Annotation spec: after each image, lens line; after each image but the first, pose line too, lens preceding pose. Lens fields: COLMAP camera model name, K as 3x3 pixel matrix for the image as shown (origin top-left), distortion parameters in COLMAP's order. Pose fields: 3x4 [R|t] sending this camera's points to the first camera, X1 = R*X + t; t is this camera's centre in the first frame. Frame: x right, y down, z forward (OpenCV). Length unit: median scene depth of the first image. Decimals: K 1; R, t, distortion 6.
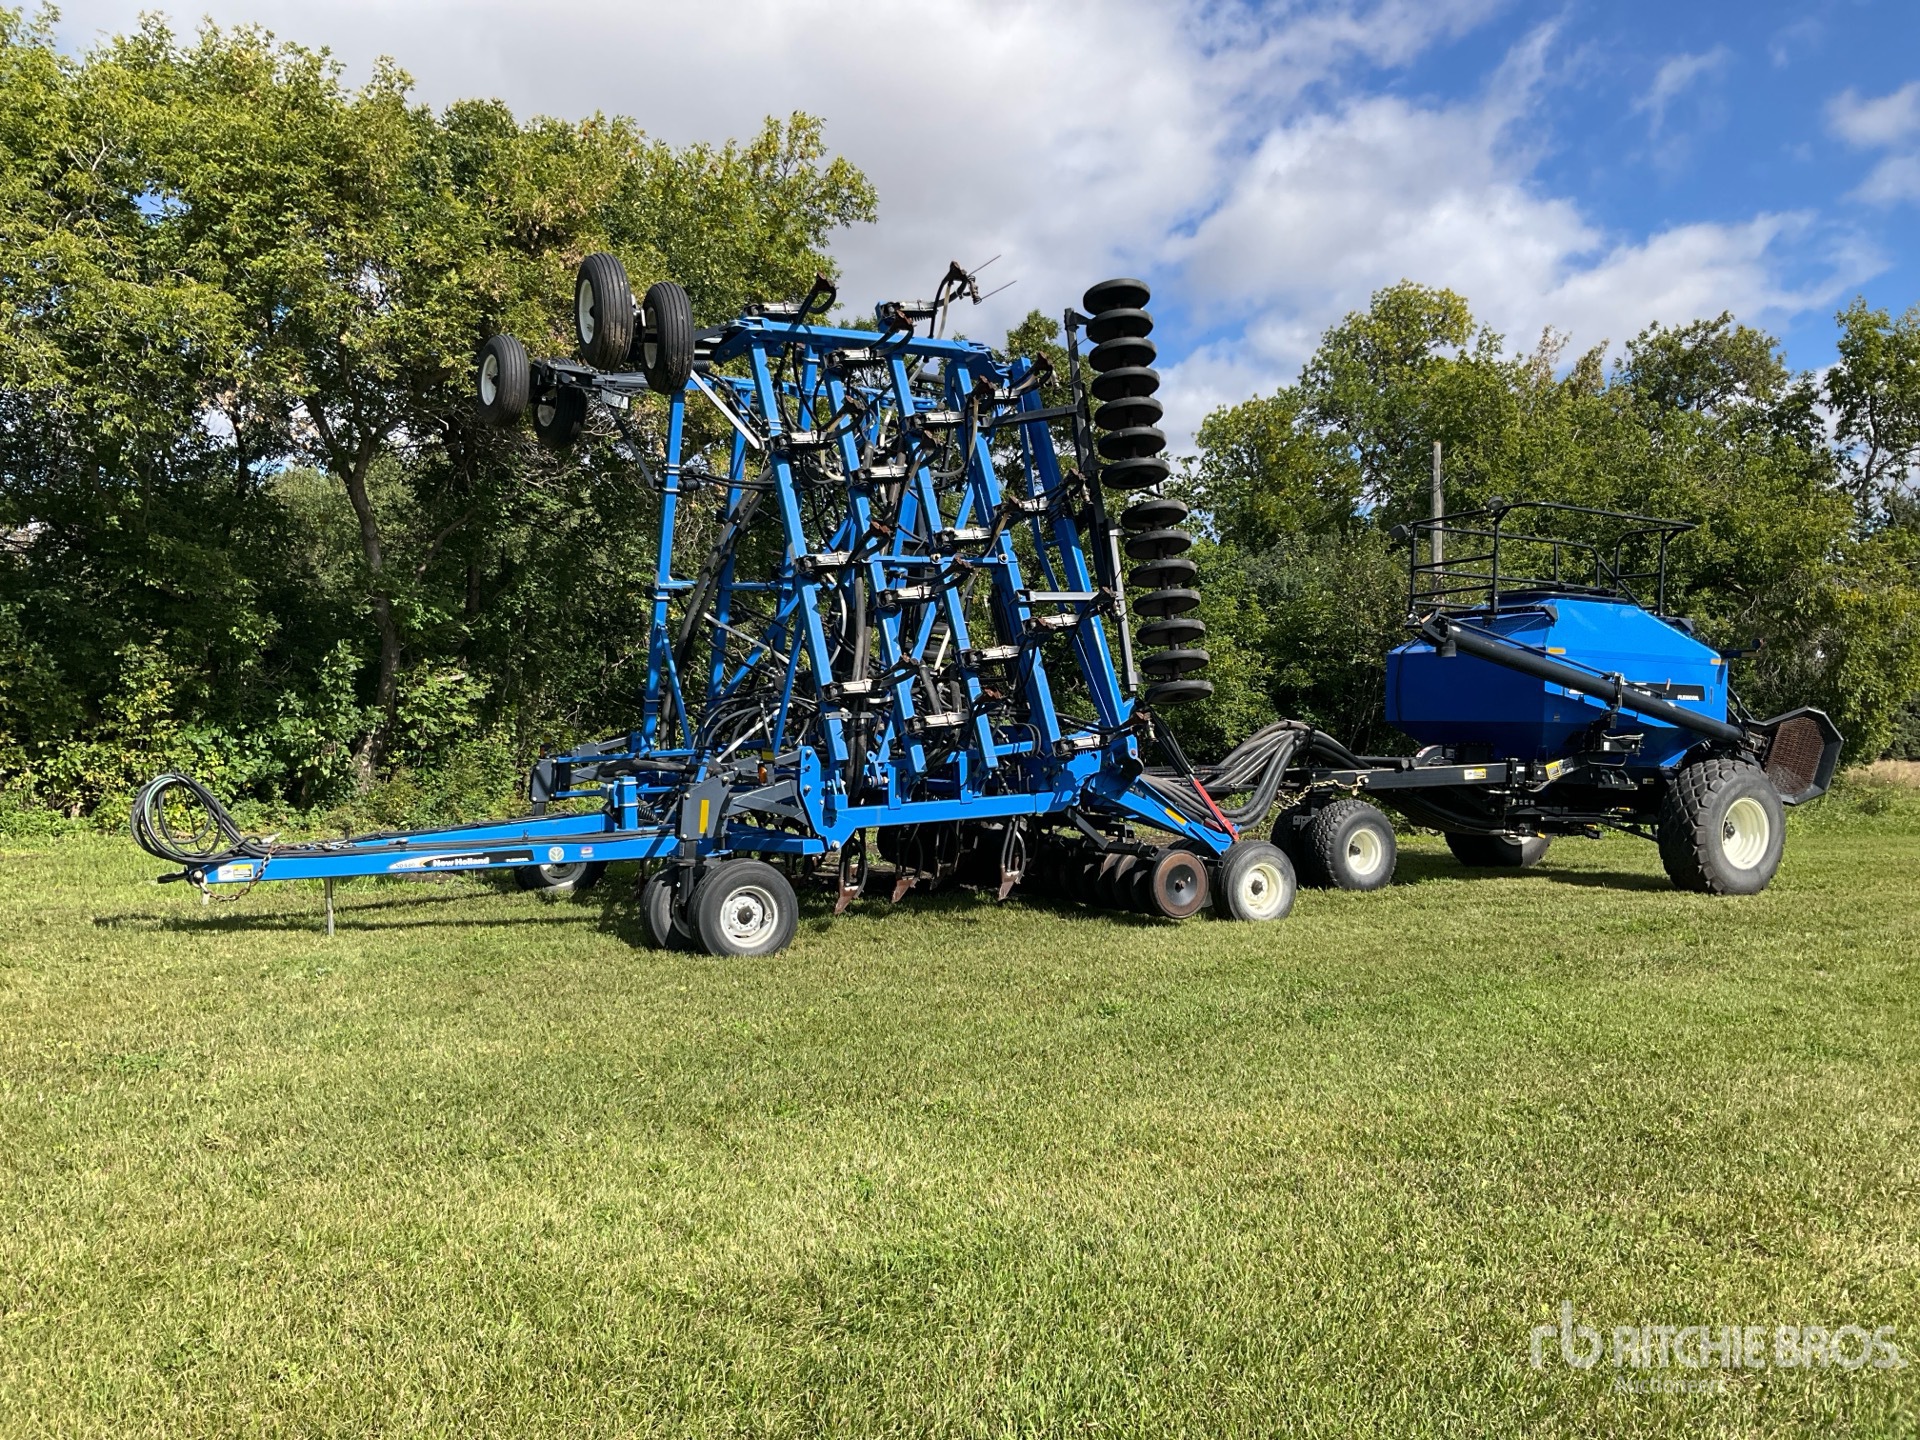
lens RADIAL K [[1508.7, 0, 951.1], [0, 1508.7, 724.0], [0, 0, 1]] dist [0.081783, -0.202133]
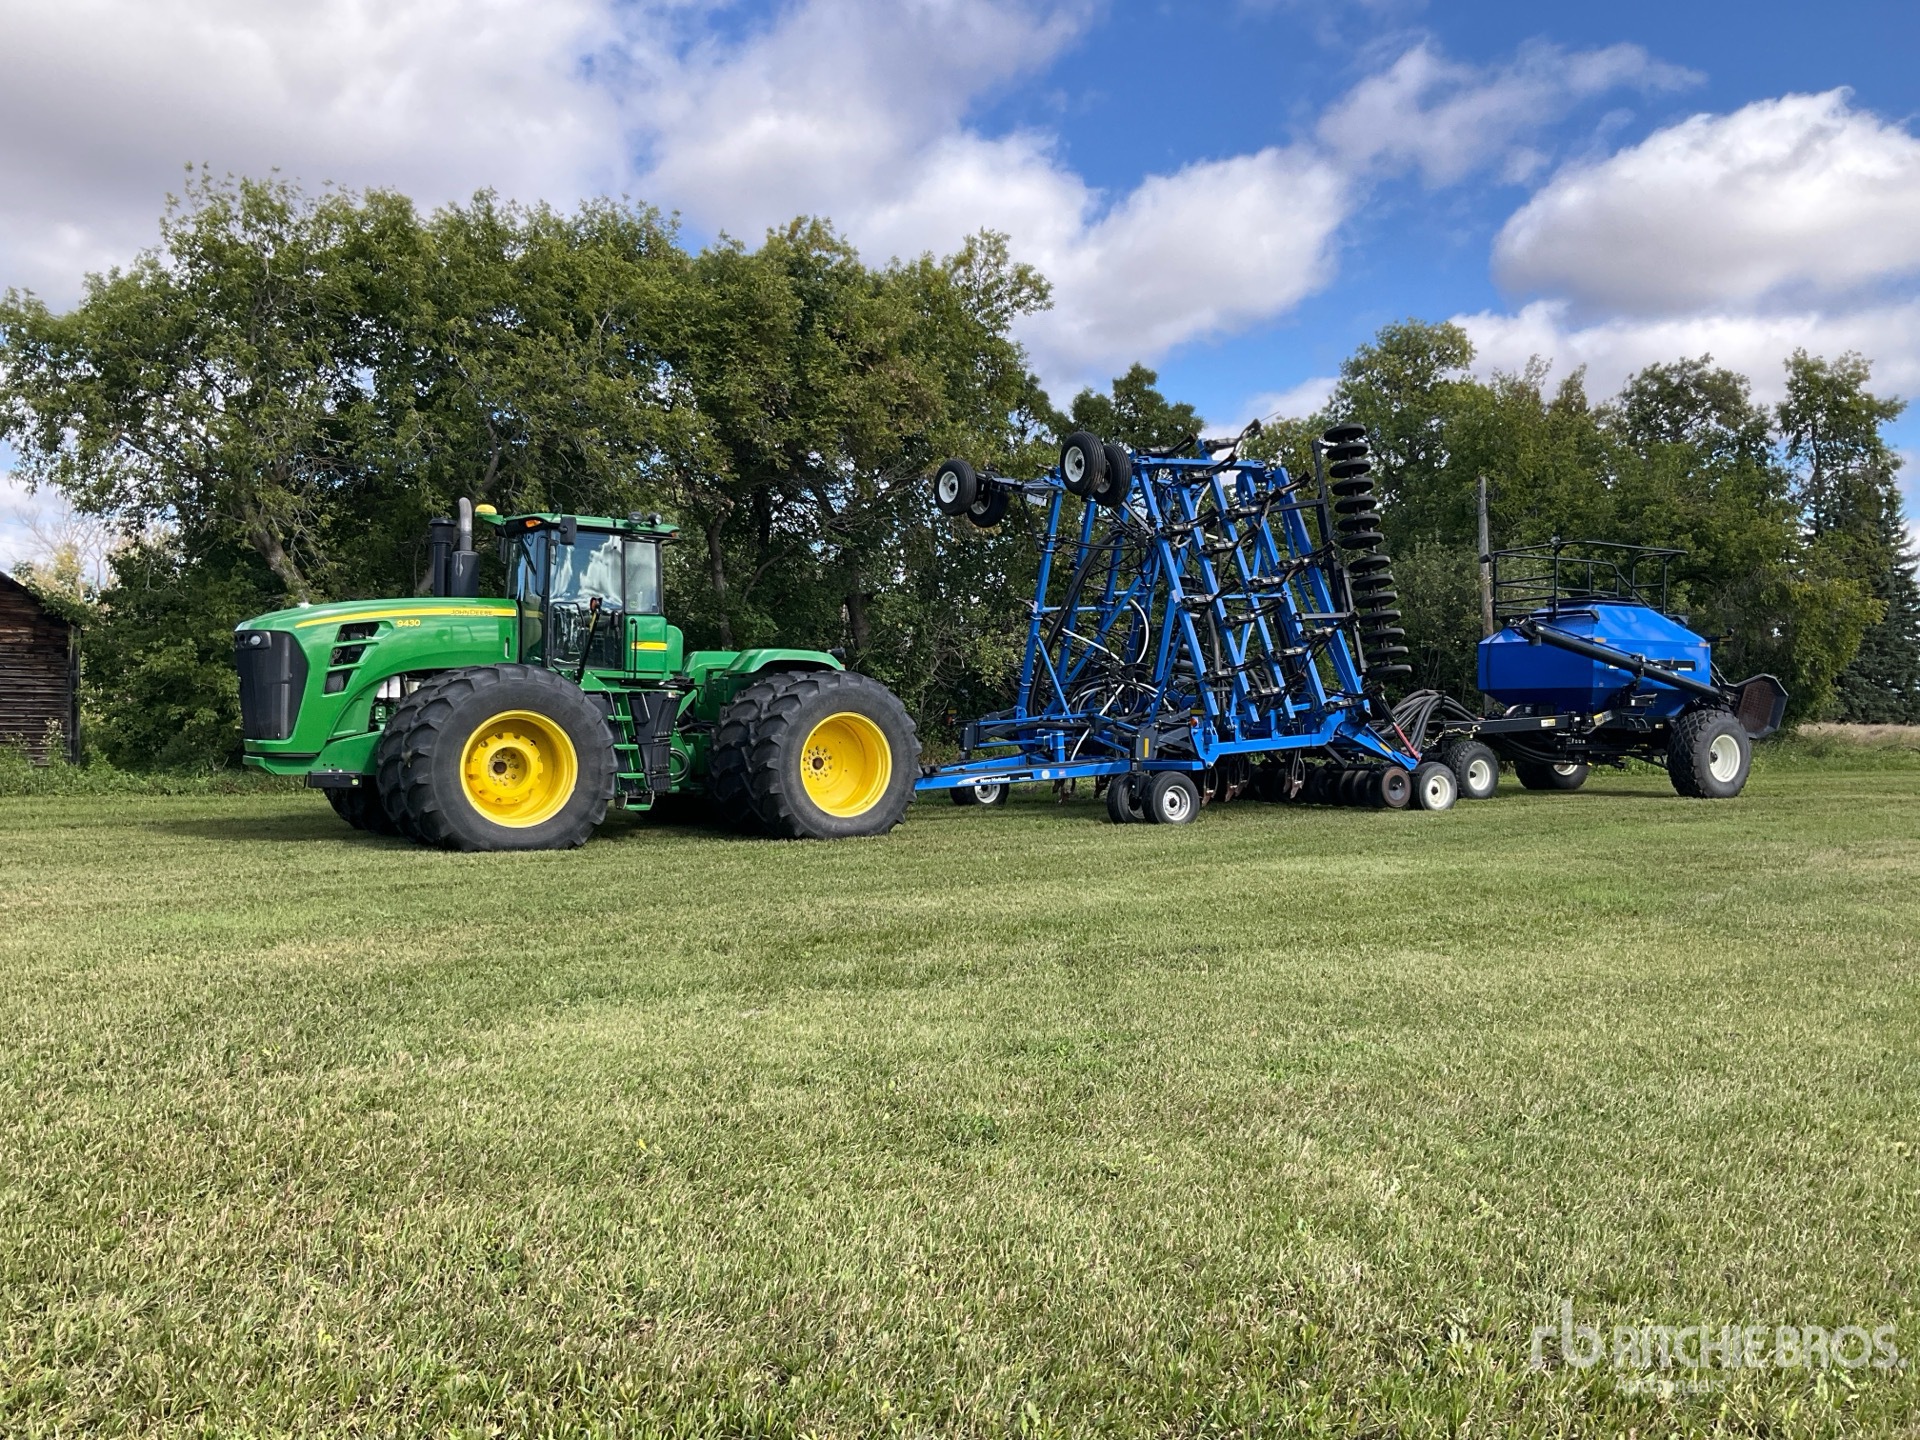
lens RADIAL K [[1517.7, 0, 960.0], [0, 1517.7, 720.0], [0, 0, 1]] dist [0.097162, -0.251858]
pose [[0.999439, -0.020924, 0.026155, -0.281880], [0.020747, 0.999760, 0.007029, 0.007558], [-0.026296, -0.006483, 0.999633, -0.510032]]
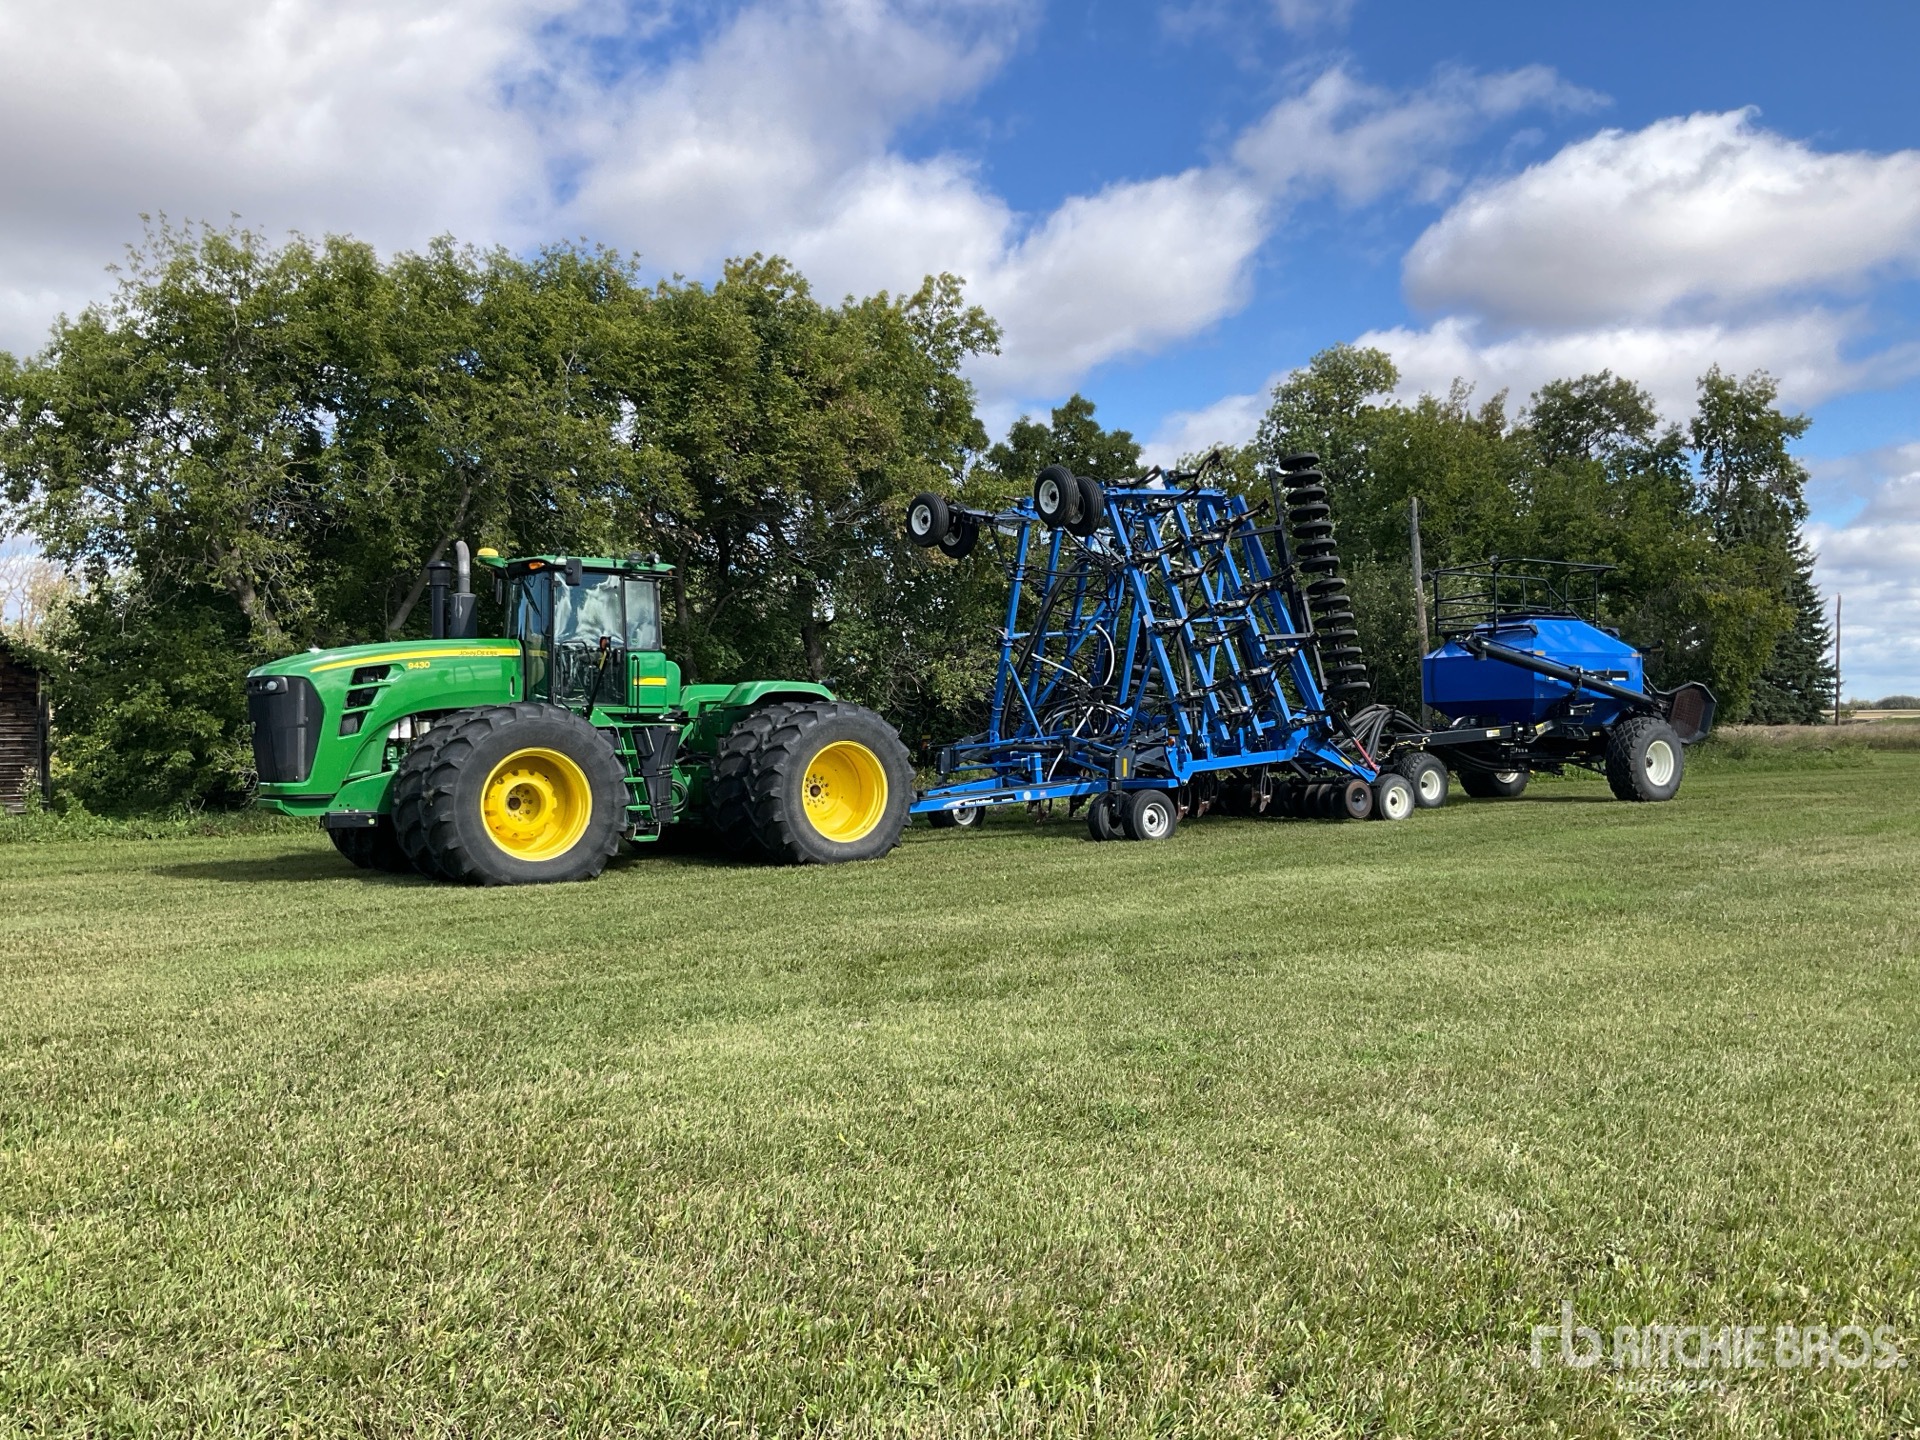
lens RADIAL K [[1508.7, 0, 951.1], [0, 1508.7, 724.0], [0, 0, 1]] dist [0.081783, -0.202133]
pose [[0.996532, -0.045187, 0.069879, -0.329946], [0.045551, 0.998955, -0.003625, 0.003372], [-0.069642, 0.006795, 0.997549, -0.541162]]
